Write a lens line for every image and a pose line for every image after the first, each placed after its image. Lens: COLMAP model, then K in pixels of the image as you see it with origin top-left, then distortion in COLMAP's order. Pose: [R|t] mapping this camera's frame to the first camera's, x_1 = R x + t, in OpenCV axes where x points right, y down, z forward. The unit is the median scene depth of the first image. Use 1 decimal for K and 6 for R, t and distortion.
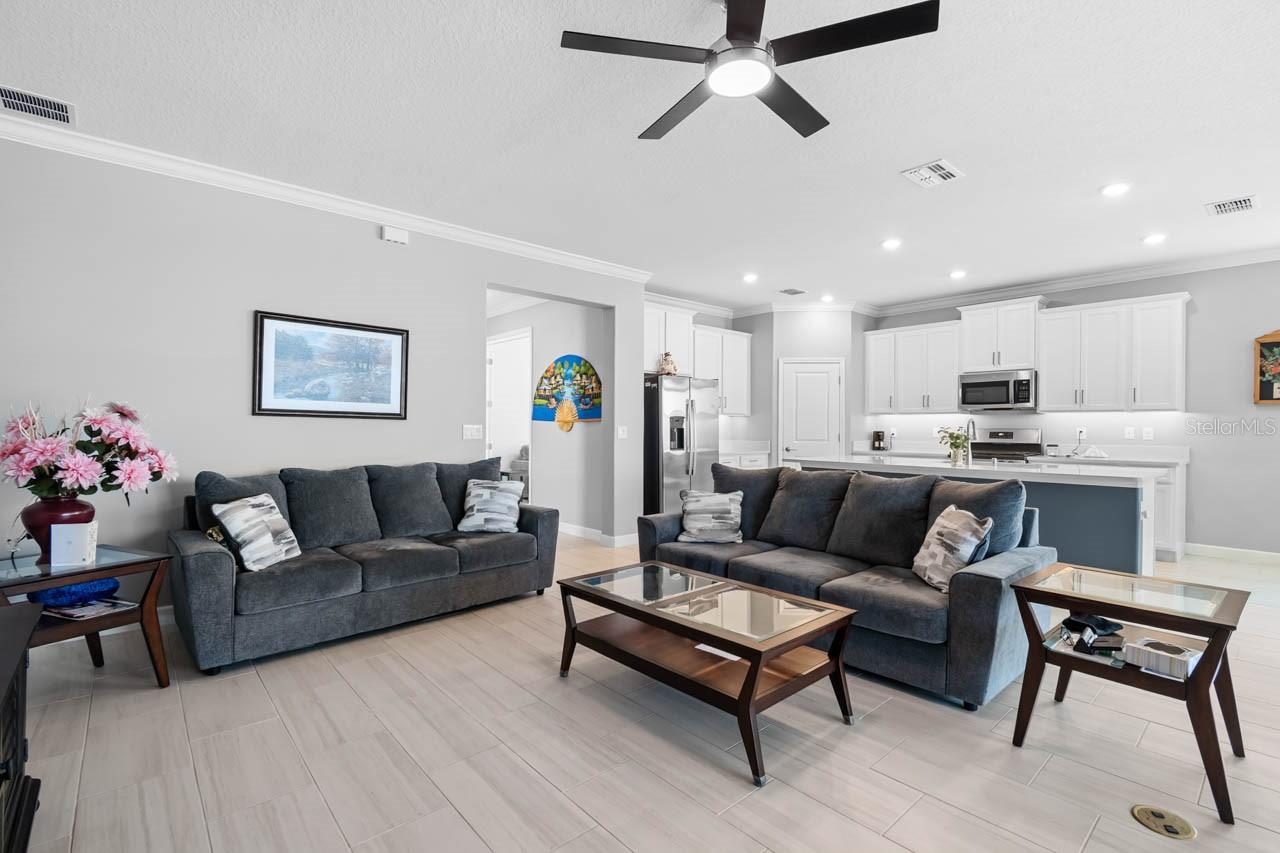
lens RADIAL K [[575.3, 0, 631.0], [0, 575.3, 429.6], [0, 0, 1]] dist [0.013097, -0.005786]
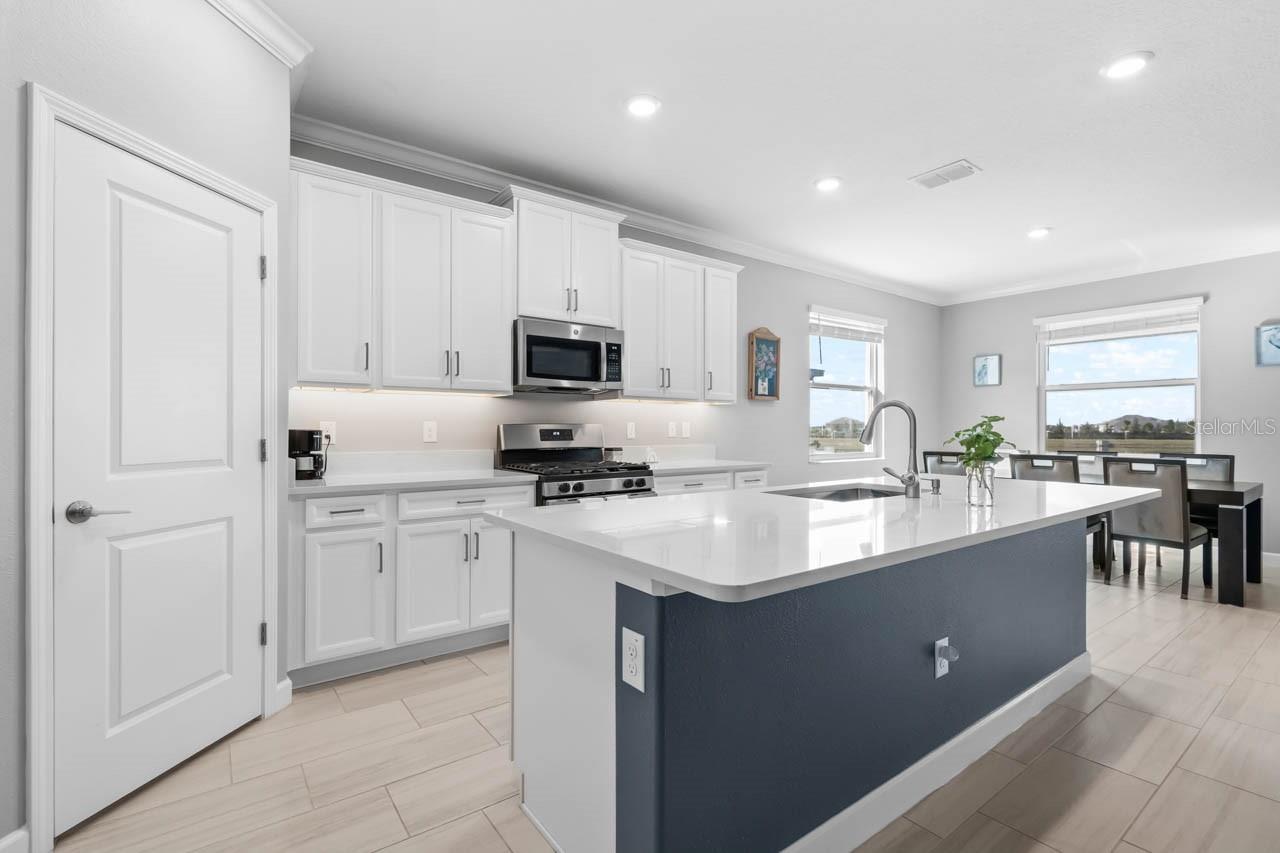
lens RADIAL K [[575.3, 0, 638.0], [0, 575.3, 422.4], [0, 0, 1]] dist [0.013097, -0.005786]
pose [[0.089913, 0.006863, 0.995926, 0.104857], [0.004944, 0.999961, -0.007337, 0.002066], [-0.995937, 0.005584, 0.089876, 1.168892]]
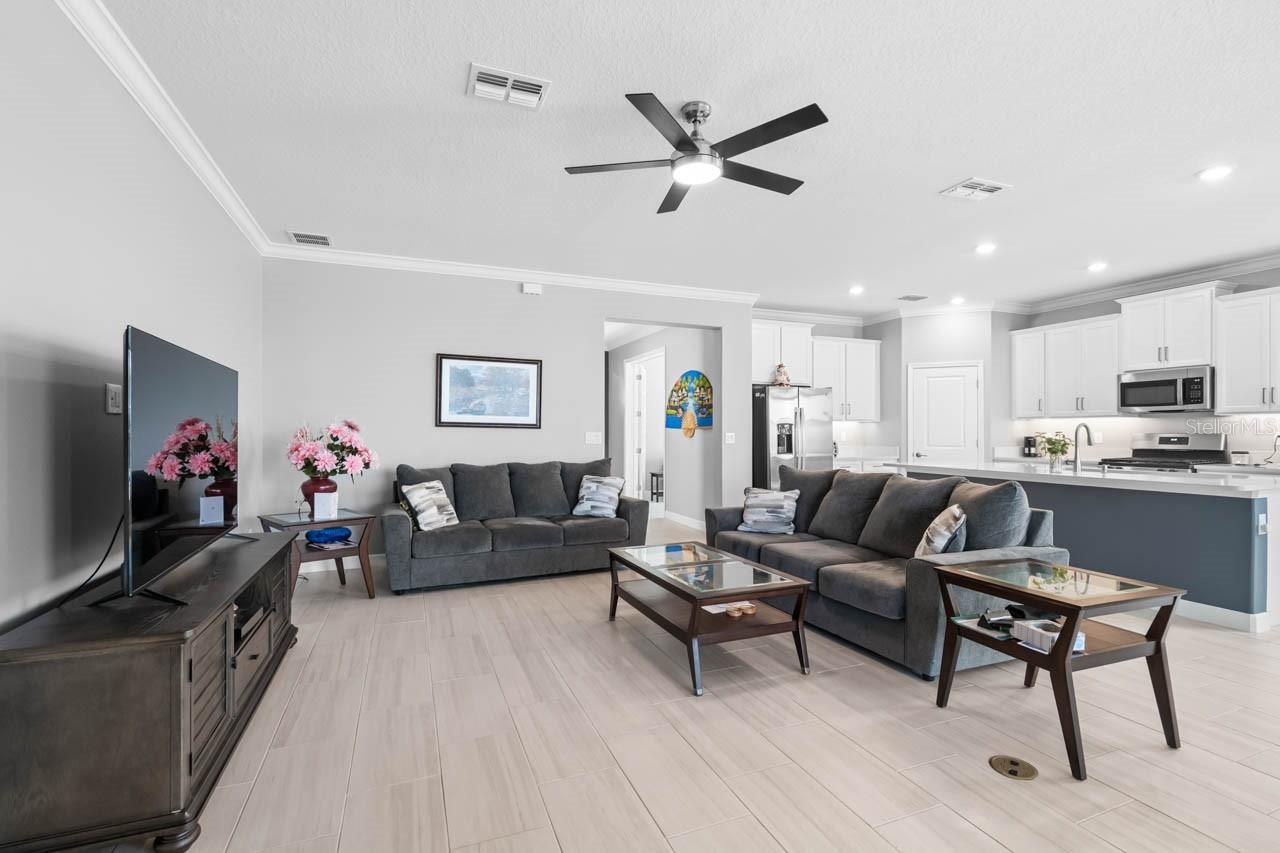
lens RADIAL K [[575.3, 0, 635.4], [0, 575.3, 433.4], [0, 0, 1]] dist [0.013097, -0.005786]
pose [[0.942071, -0.004703, -0.335379, 0.223088], [0.002825, 0.999977, -0.006086, 0.001775], [0.335401, 0.004786, 0.942063, -0.138360]]
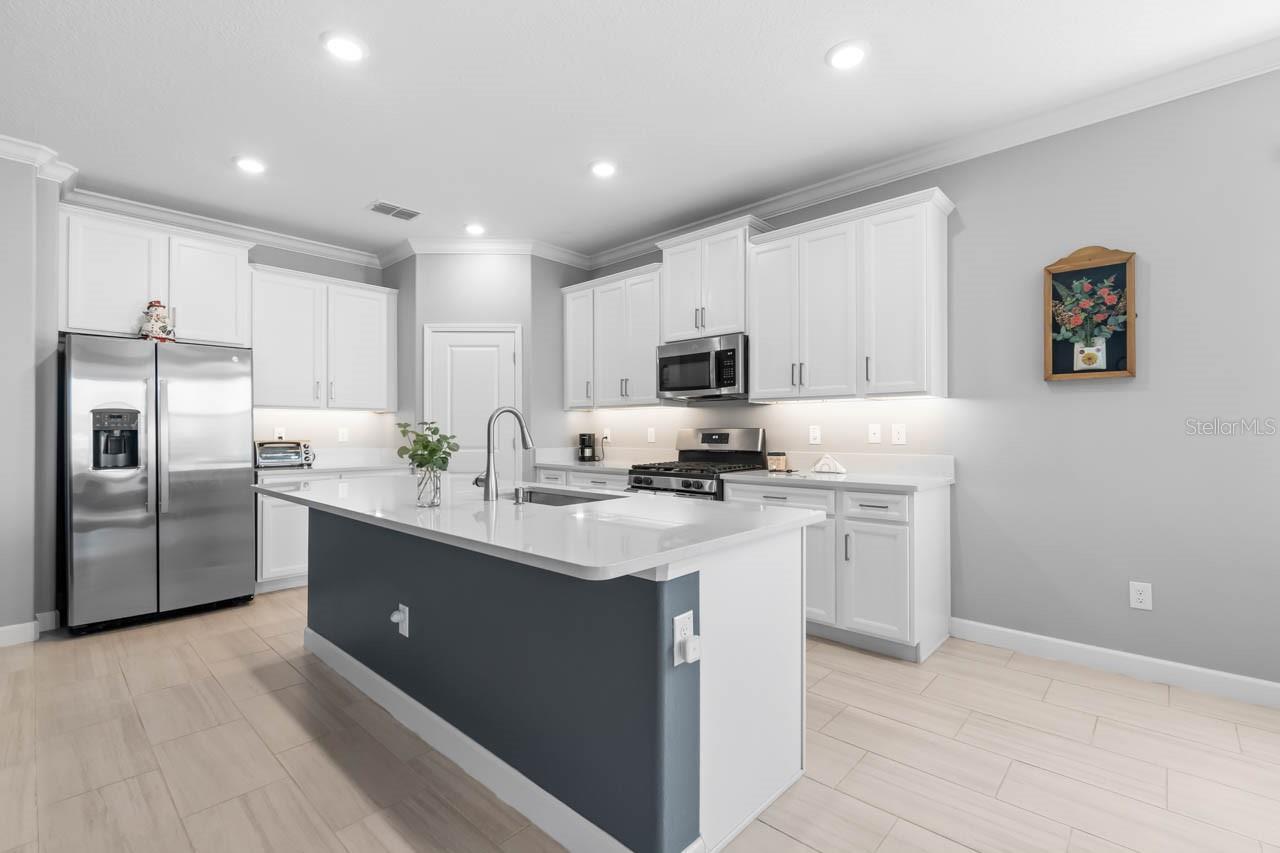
lens RADIAL K [[575.3, 0, 634.0], [0, 575.3, 426.0], [0, 0, 1]] dist [0.013097, -0.005786]
pose [[0.996452, -0.005129, 0.084005, 0.669386], [0.006571, 0.999836, -0.016897, 0.007894], [-0.083905, 0.017389, 0.996322, 0.500390]]
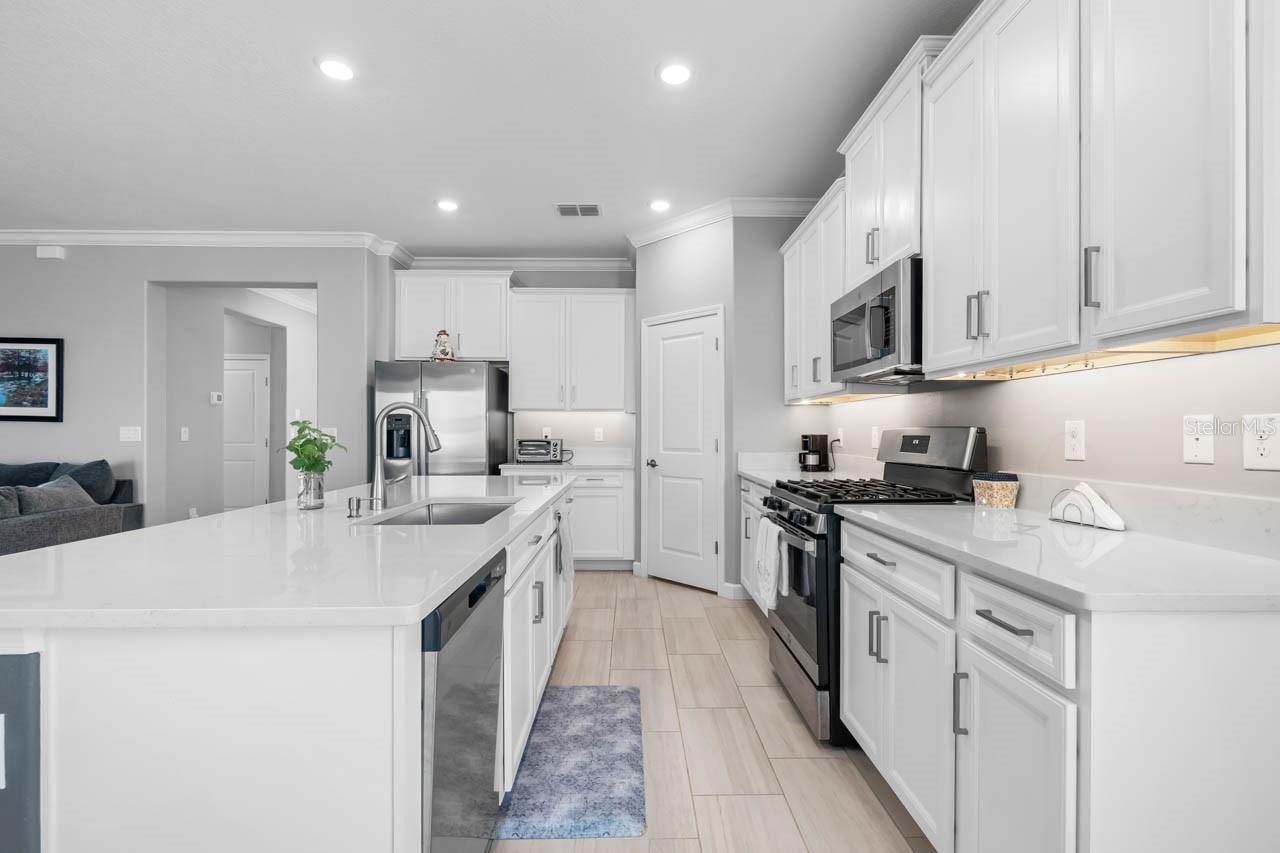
lens RADIAL K [[575.3, 0, 635.7], [0, 575.3, 425.2], [0, 0, 1]] dist [0.013097, -0.005786]
pose [[0.752898, -0.010973, -0.658046, 1.012061], [-0.003164, 0.999789, -0.020291, 0.007181], [0.658130, 0.017359, 0.752704, 0.800495]]
